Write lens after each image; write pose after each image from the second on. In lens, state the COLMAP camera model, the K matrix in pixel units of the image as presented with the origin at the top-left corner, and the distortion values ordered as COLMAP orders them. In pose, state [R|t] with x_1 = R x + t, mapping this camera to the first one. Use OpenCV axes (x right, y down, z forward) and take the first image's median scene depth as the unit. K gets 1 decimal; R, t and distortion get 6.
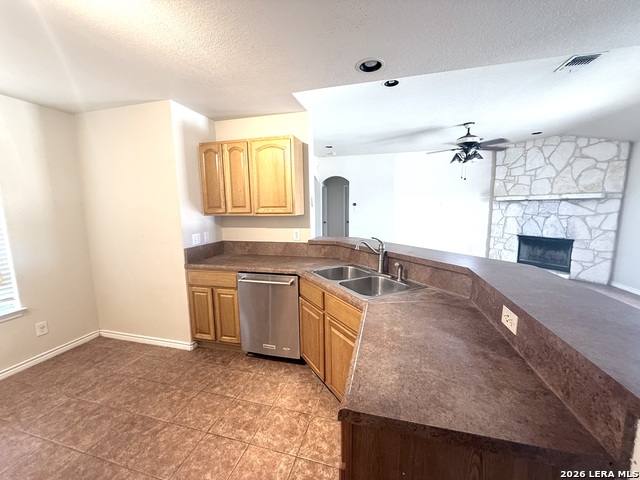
lens RADIAL K [[256.6, 0, 320.2], [0, 256.6, 240.5], [0, 0, 1]] dist [-0.002666, 0.001294]
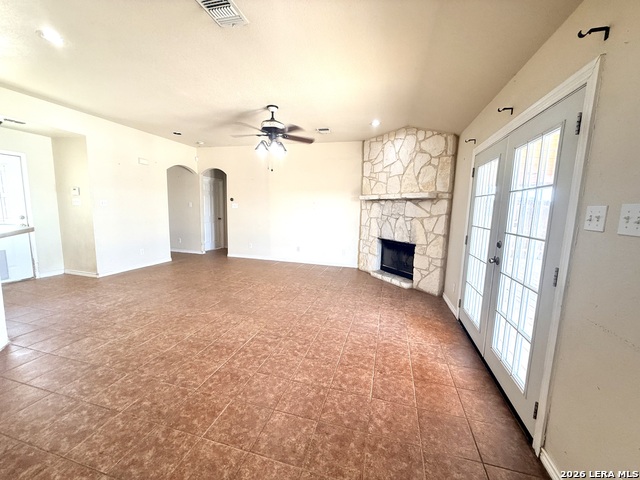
lens RADIAL K [[256.6, 0, 320.6], [0, 256.6, 240.1], [0, 0, 1]] dist [-0.002666, 0.001294]
pose [[0.999277, 0.037649, 0.005339, 0.692942], [-0.037608, 0.999263, -0.007669, 0.001264], [-0.005624, 0.007463, 0.999956, 0.113616]]
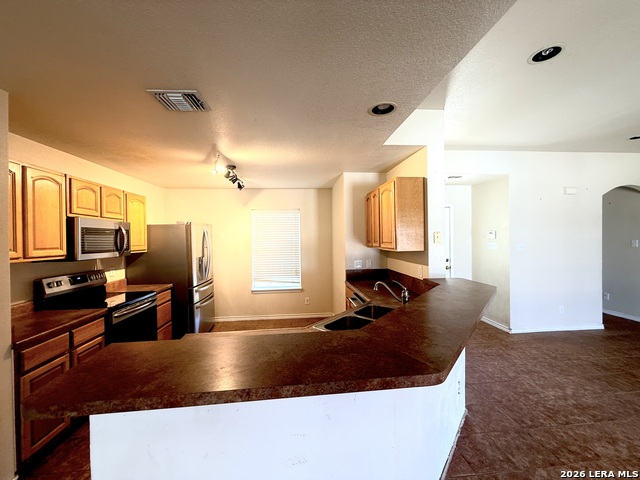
lens RADIAL K [[256.6, 0, 319.6], [0, 256.6, 240.5], [0, 0, 1]] dist [-0.002666, 0.001294]
pose [[0.354445, 0.020063, -0.934862, 0.413347], [-0.112681, 0.993401, -0.021402, -0.045381], [0.928263, 0.112928, 0.354367, 0.182216]]
